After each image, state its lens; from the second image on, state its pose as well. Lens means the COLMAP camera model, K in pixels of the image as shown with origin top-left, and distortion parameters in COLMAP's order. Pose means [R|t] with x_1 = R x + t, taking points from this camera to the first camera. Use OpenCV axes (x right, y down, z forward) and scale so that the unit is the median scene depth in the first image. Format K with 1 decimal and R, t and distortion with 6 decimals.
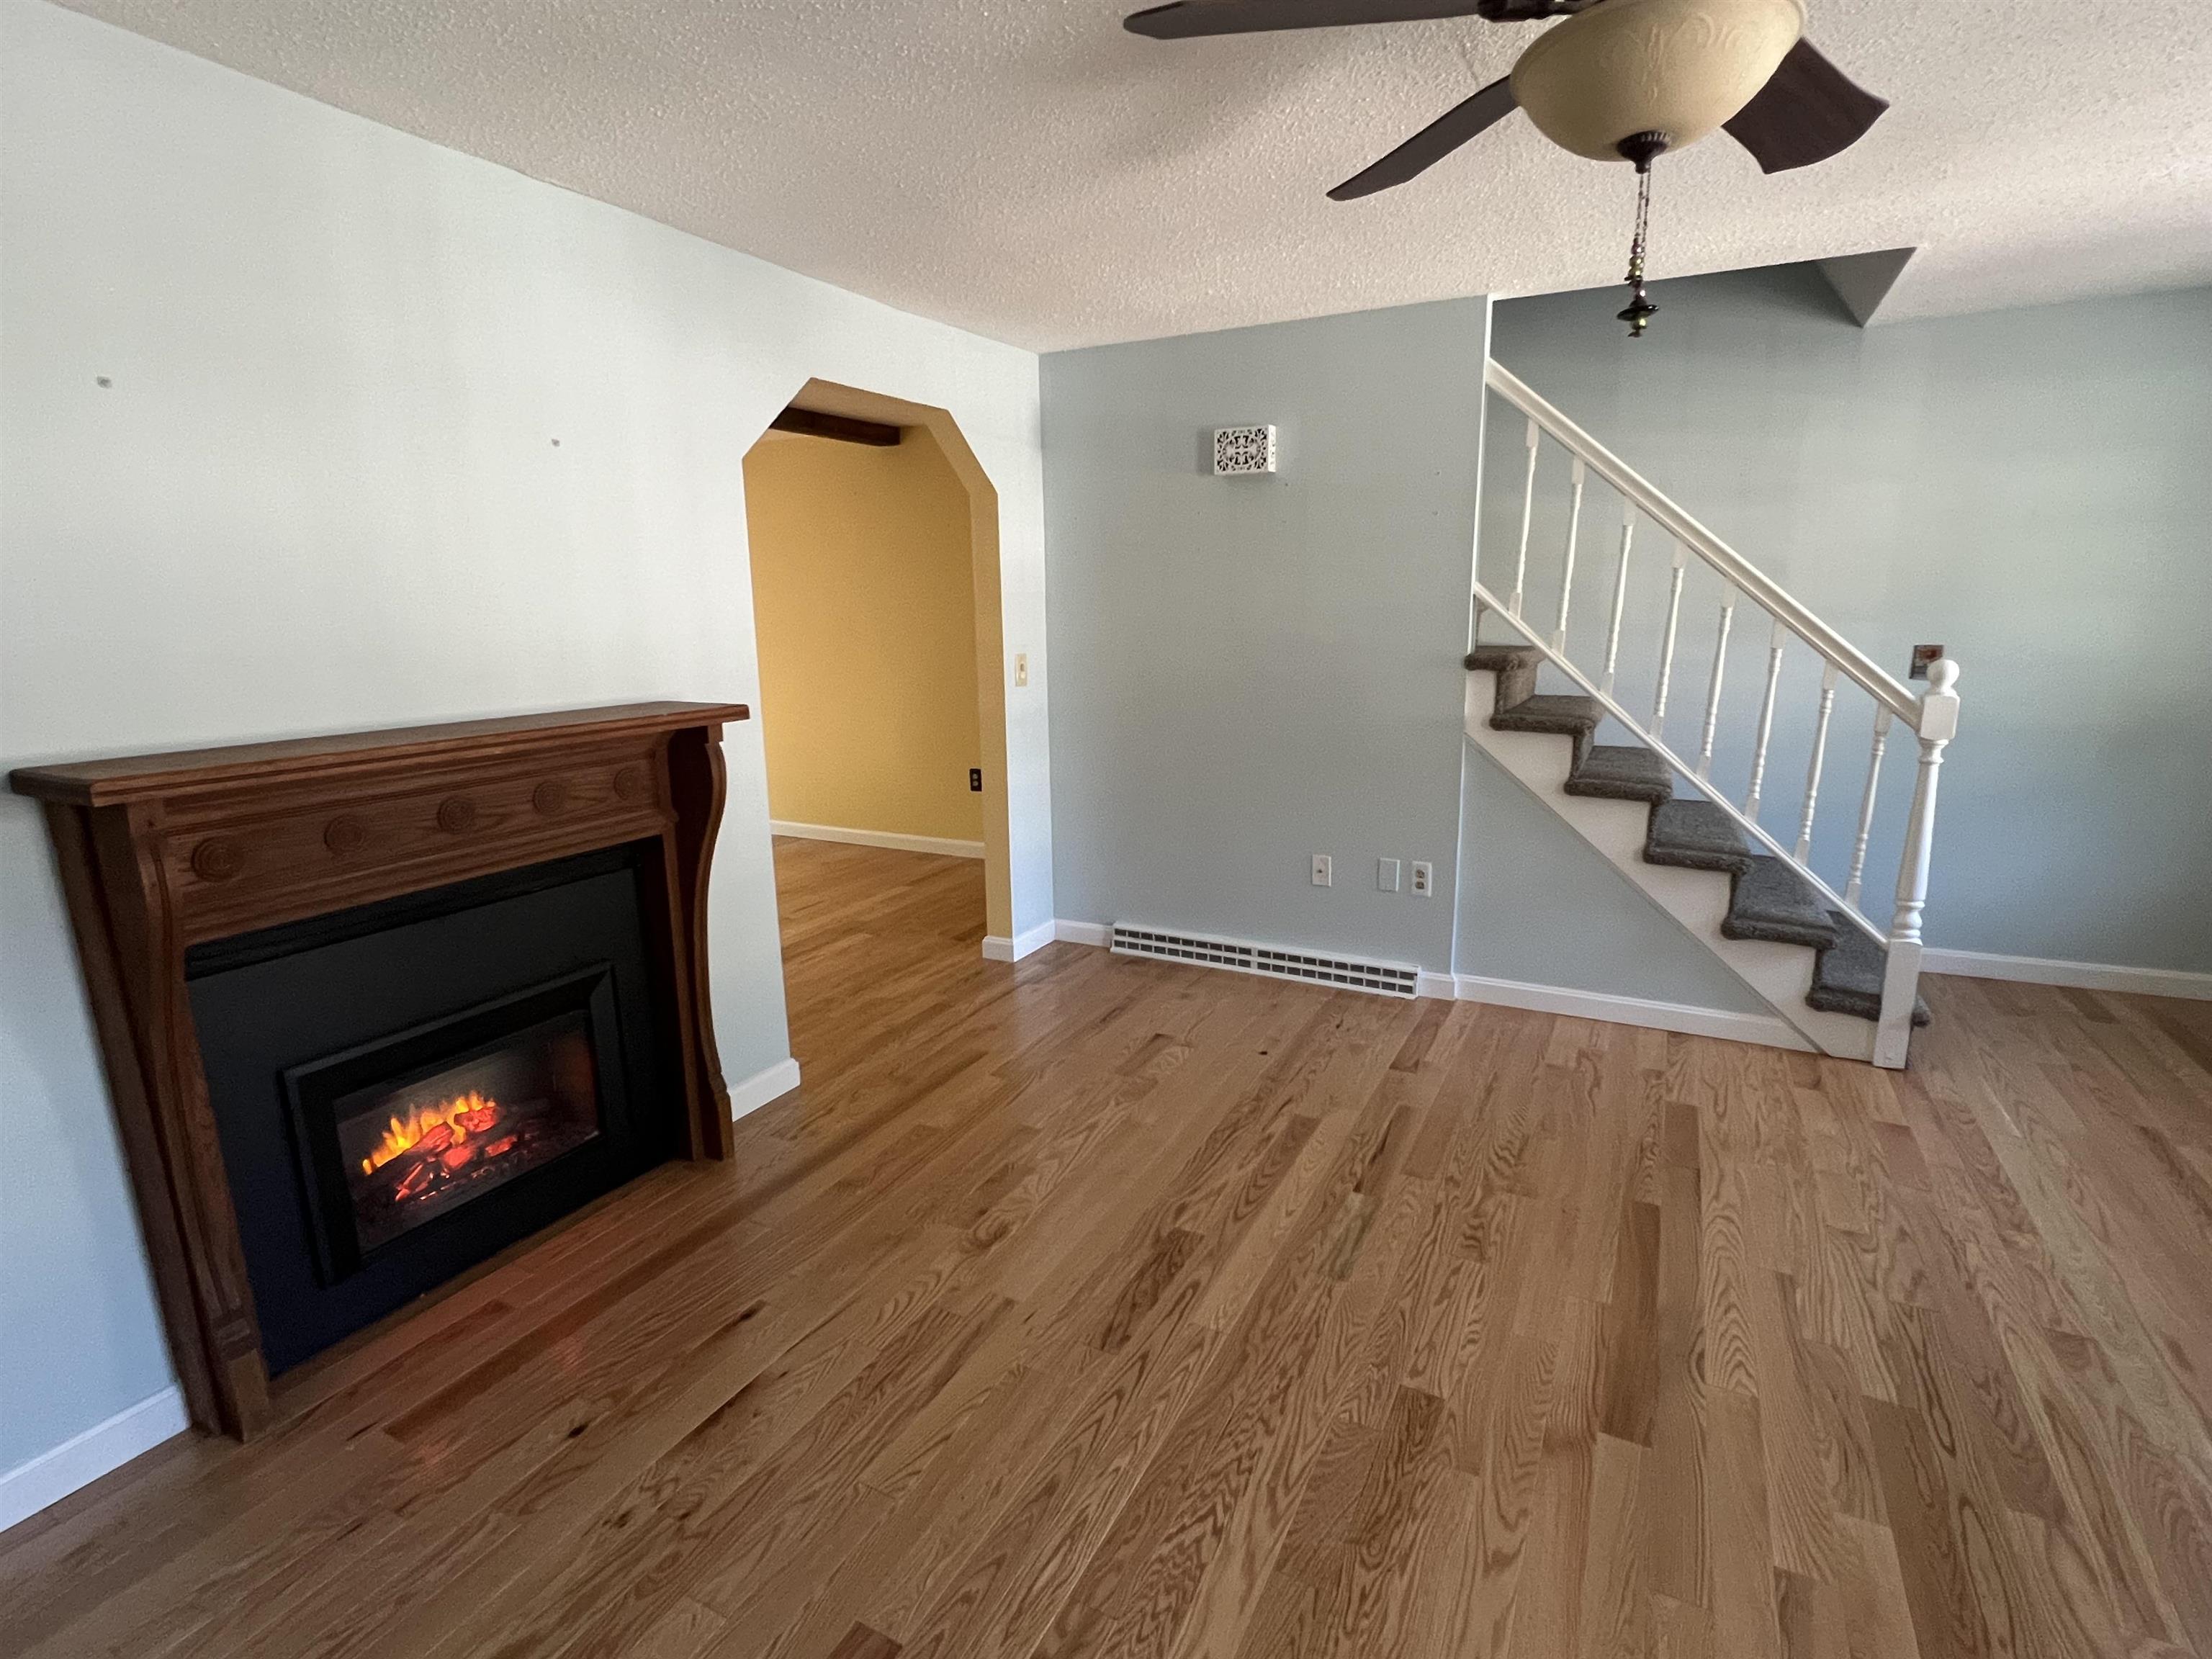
lens RADIAL K [[1093.3, 0, 1095.8], [0, 1093.3, 819.0], [0, 0, 1]] dist [-0.000670, 0.001568]
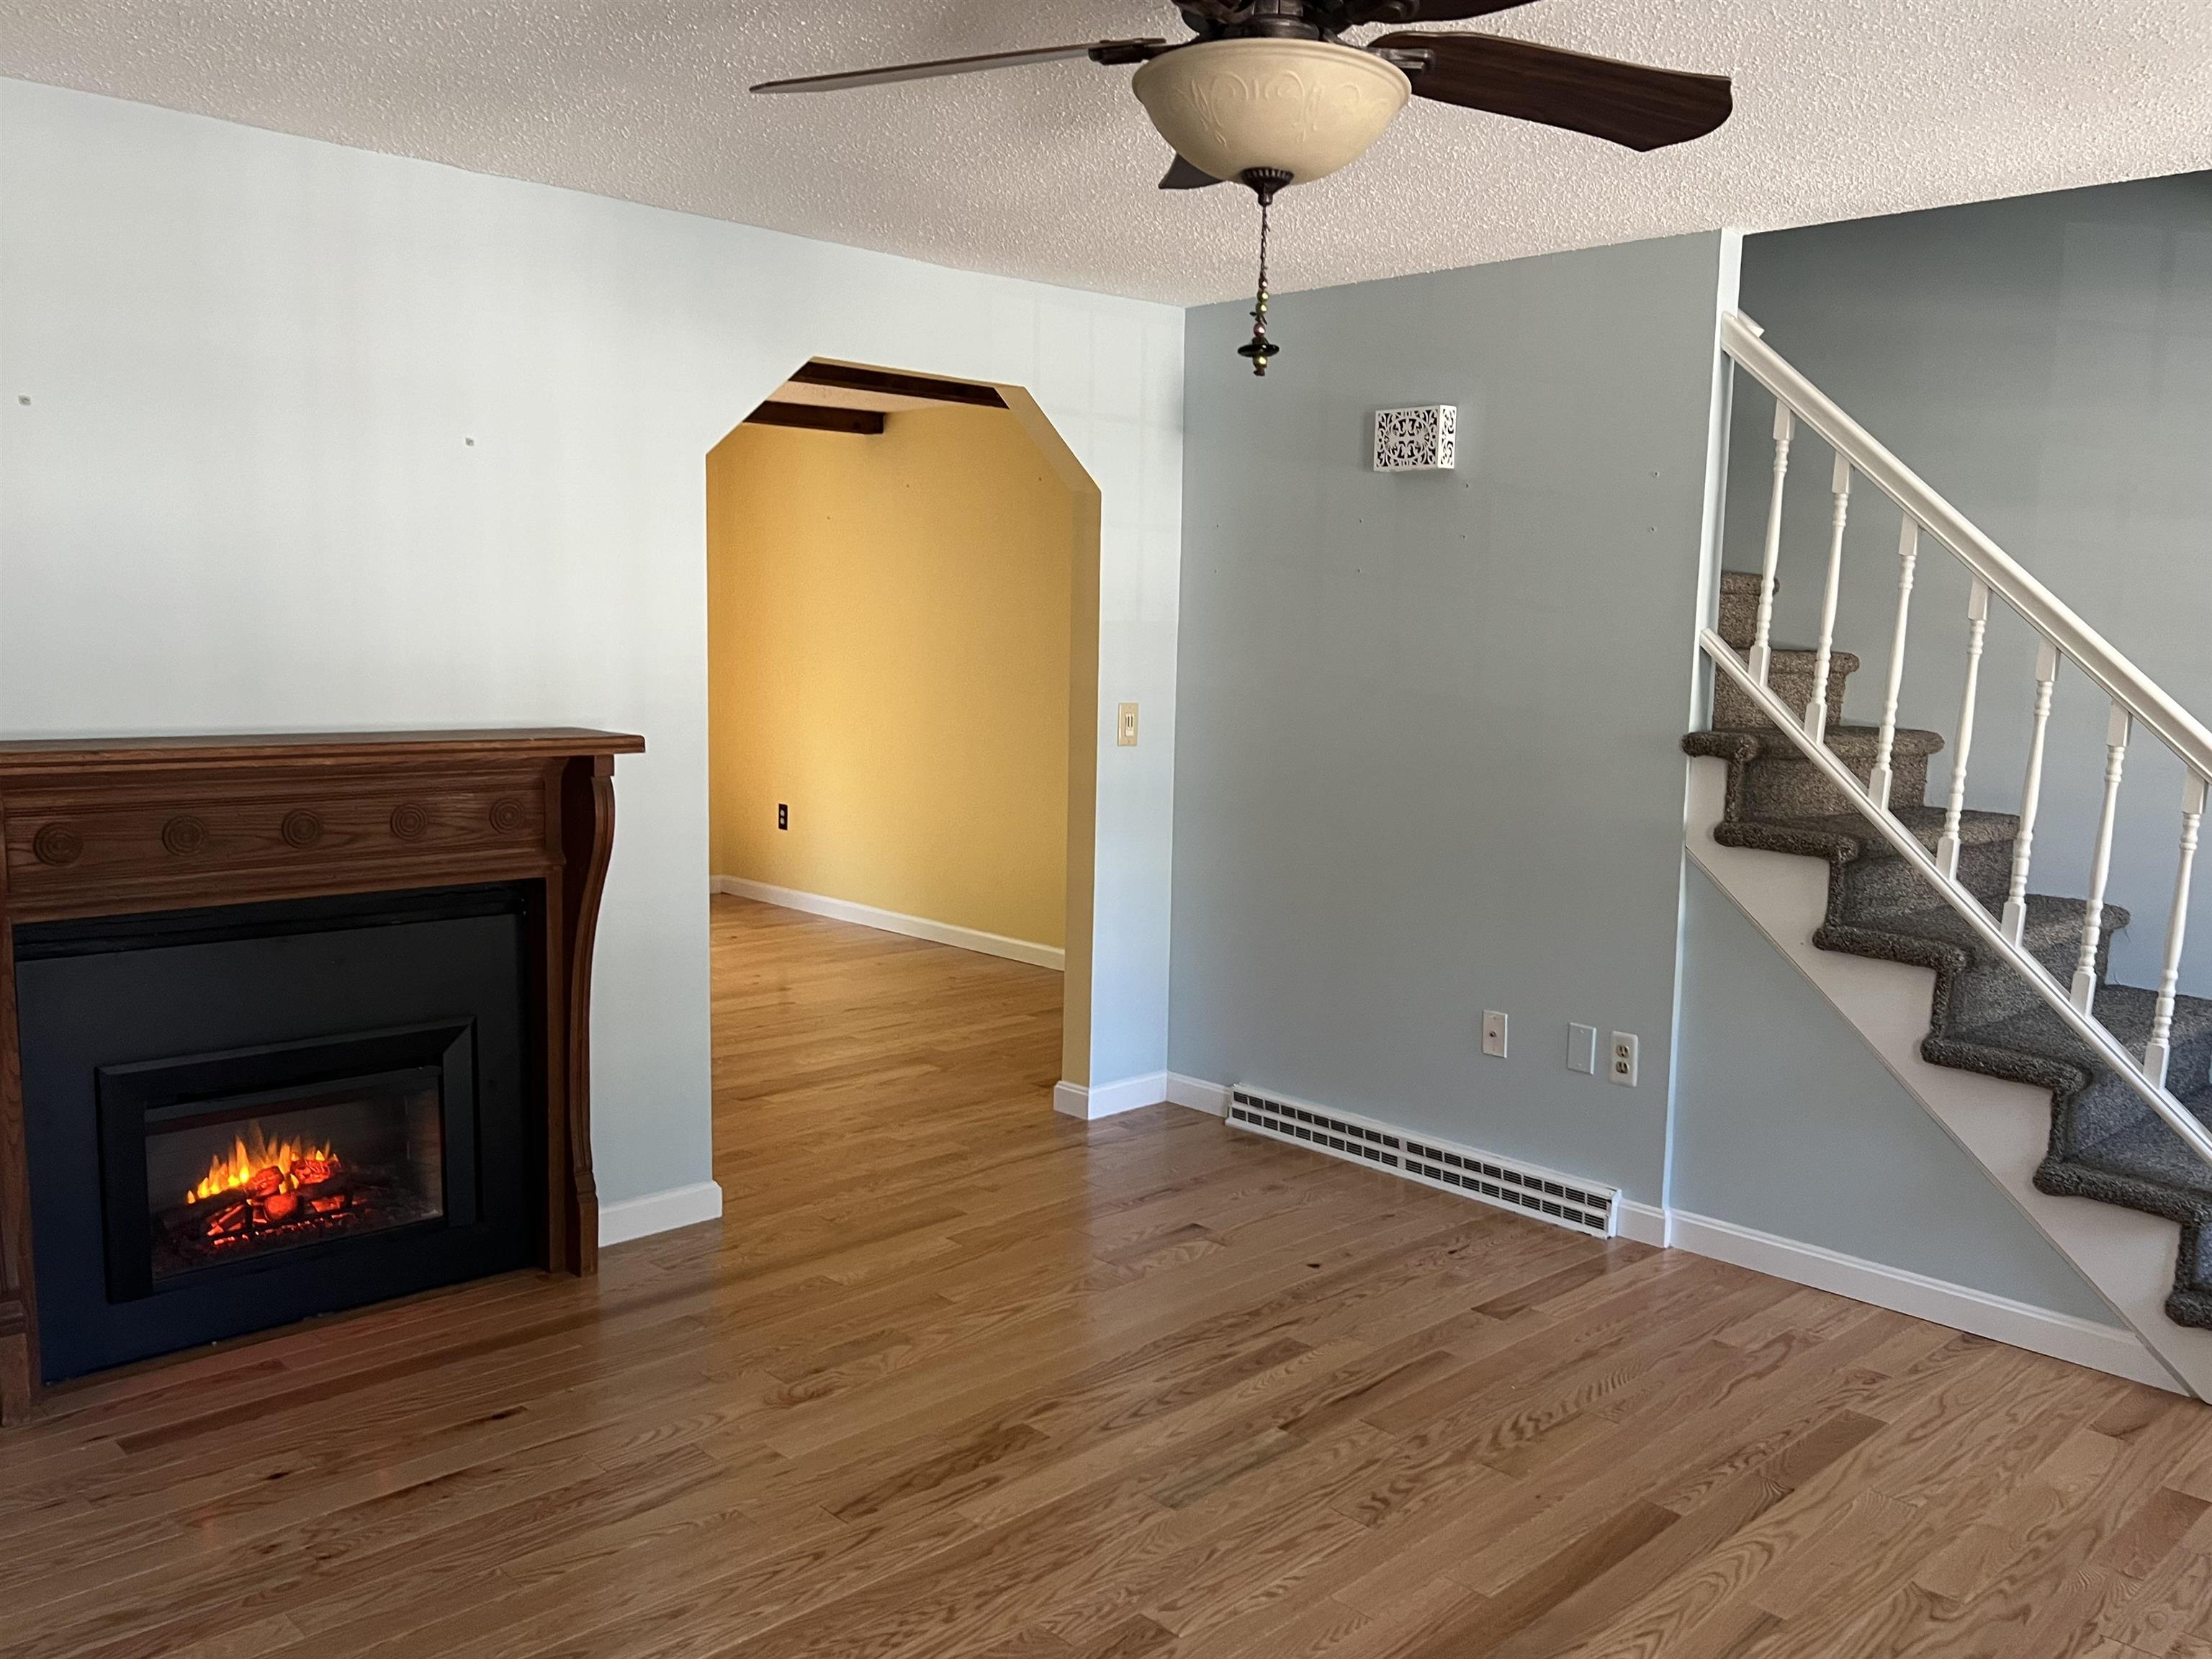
lens RADIAL K [[1783.6, 0, 1110.2], [0, 1783.6, 823.2], [0, 0, 1]] dist [0.038945, -0.039980]
pose [[0.951586, 0.071163, -0.299032, 0.466055], [-0.096861, 0.992691, -0.071994, 0.030558], [0.291723, 0.097473, 0.951523, -0.238512]]
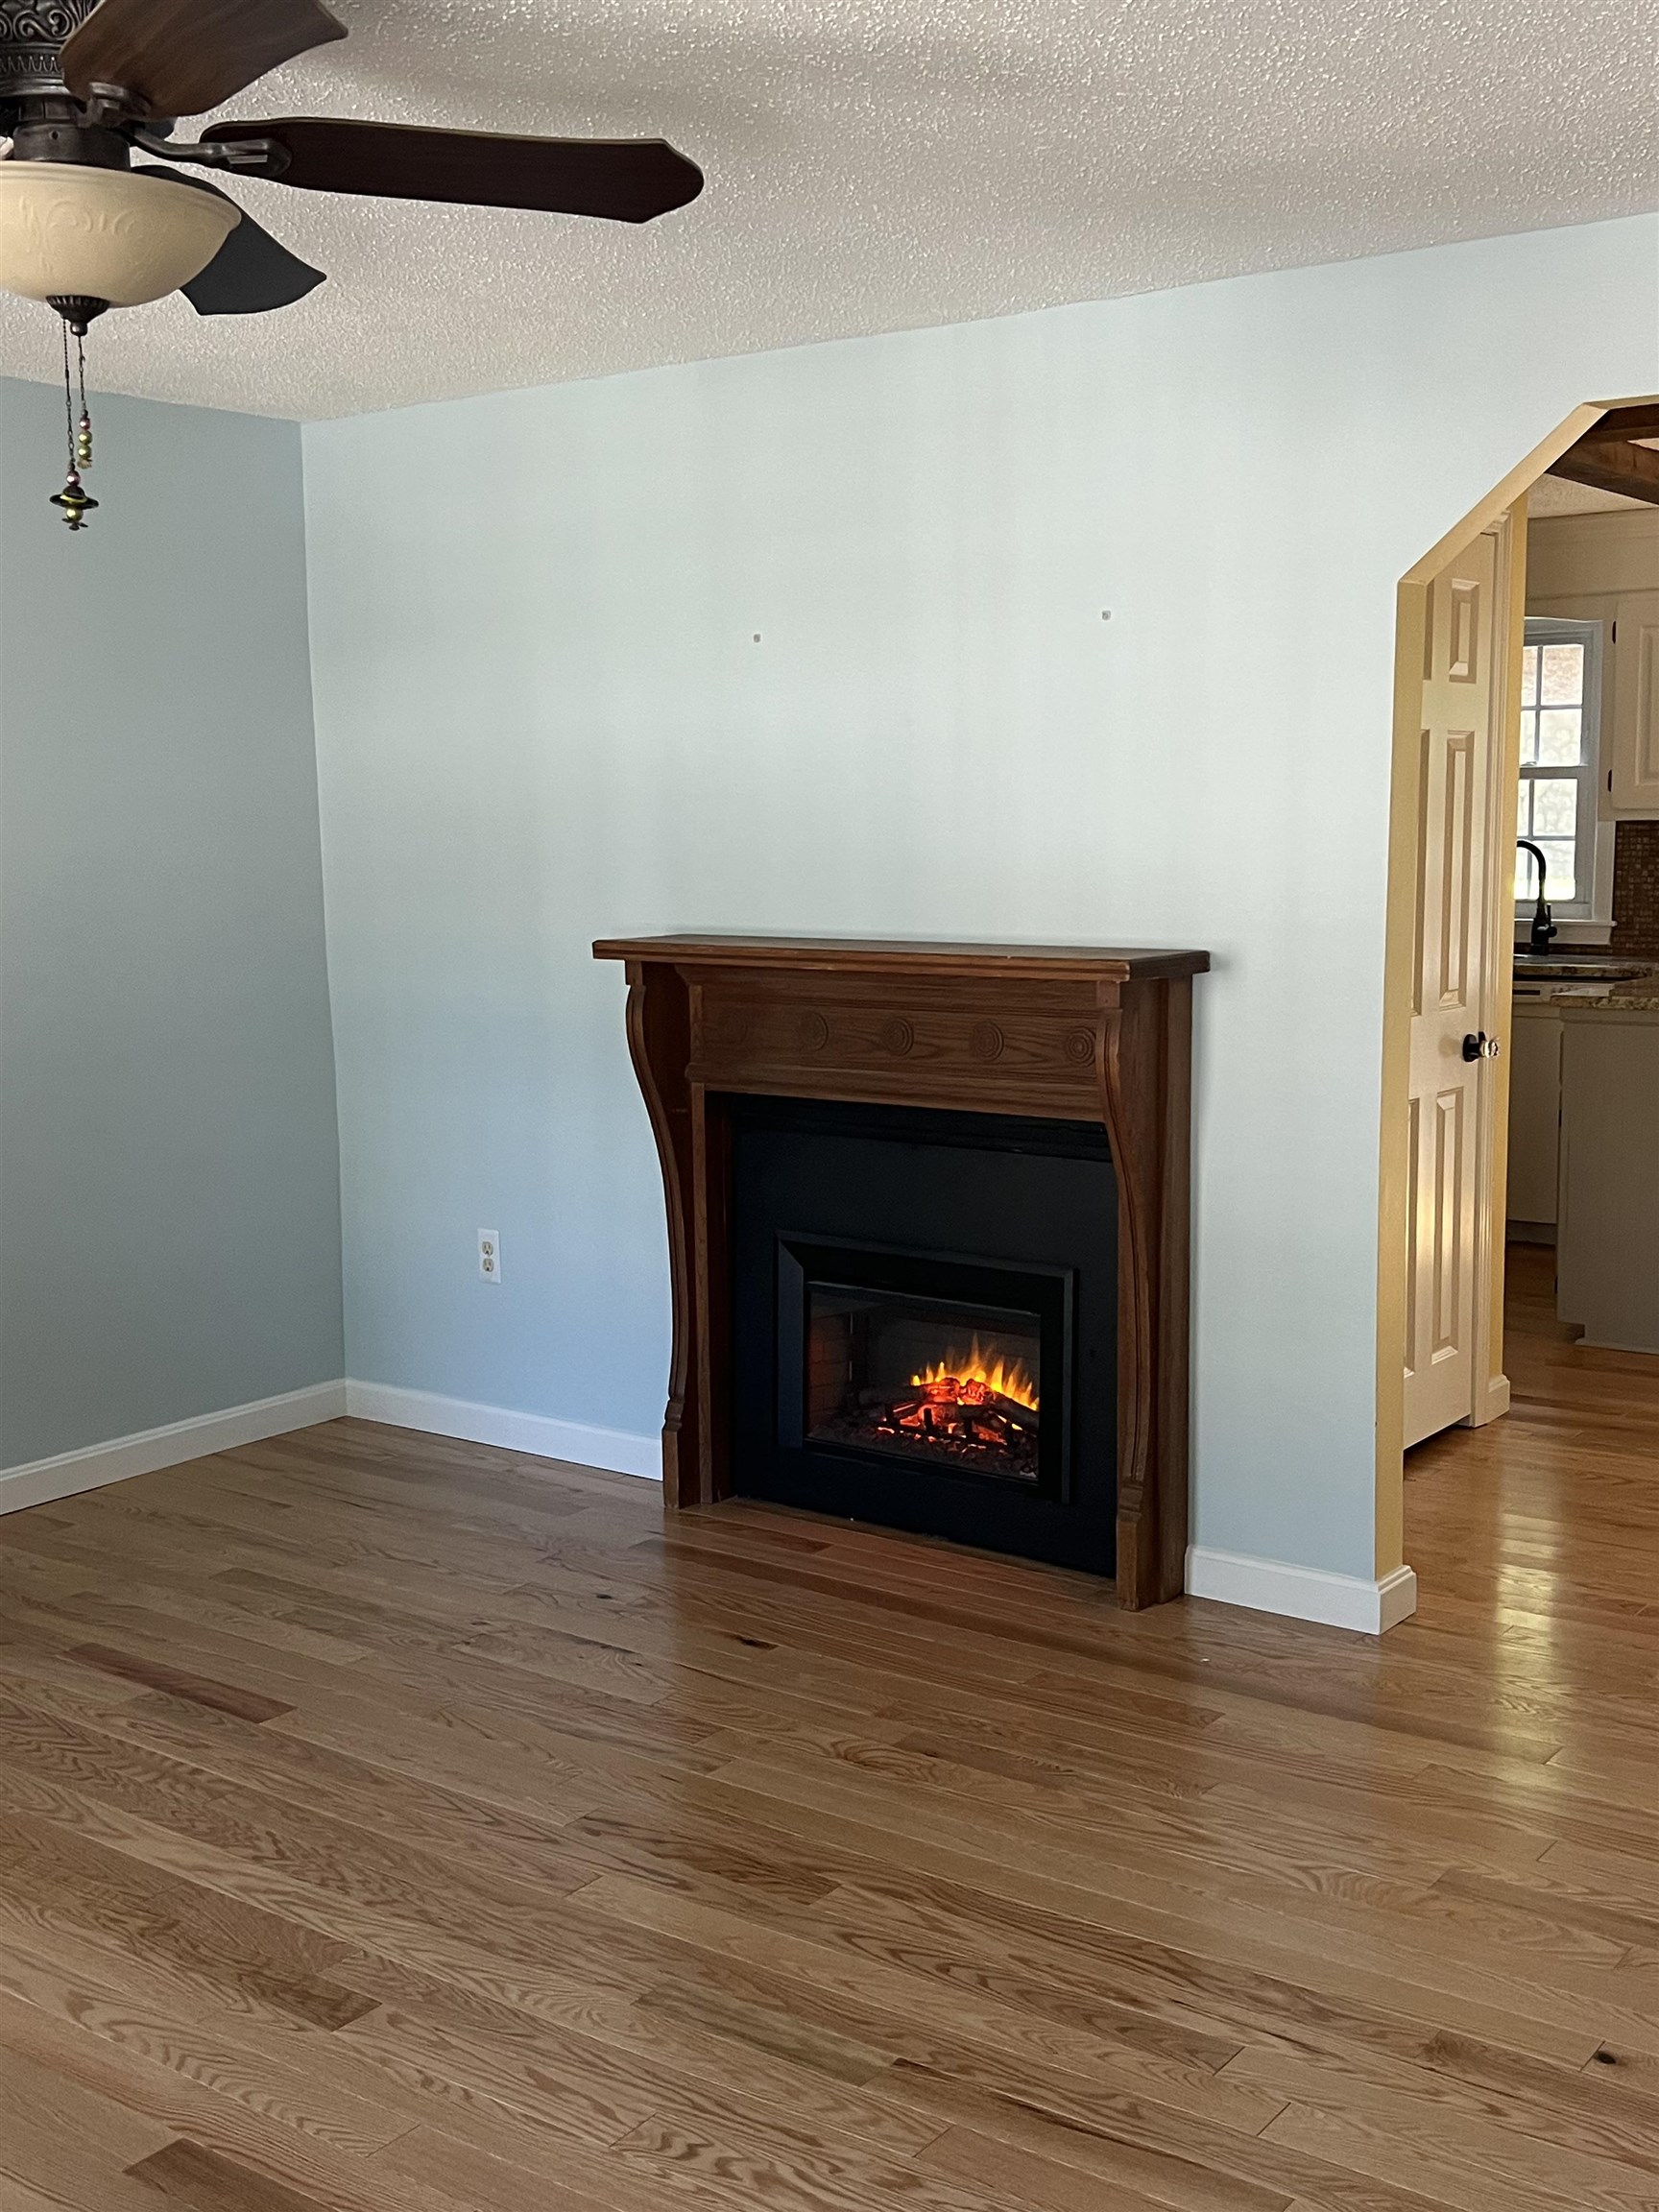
lens RADIAL K [[2366.1, 0, 832.4], [0, 2366.1, 1119.0], [0, 0, 1]] dist [0.042686, 0.000000]
pose [[-0.150912, 0.153258, -0.976595, 1.213824], [-0.179404, 0.967258, 0.179516, -0.246788], [0.972131, 0.202297, -0.118476, 1.019240]]
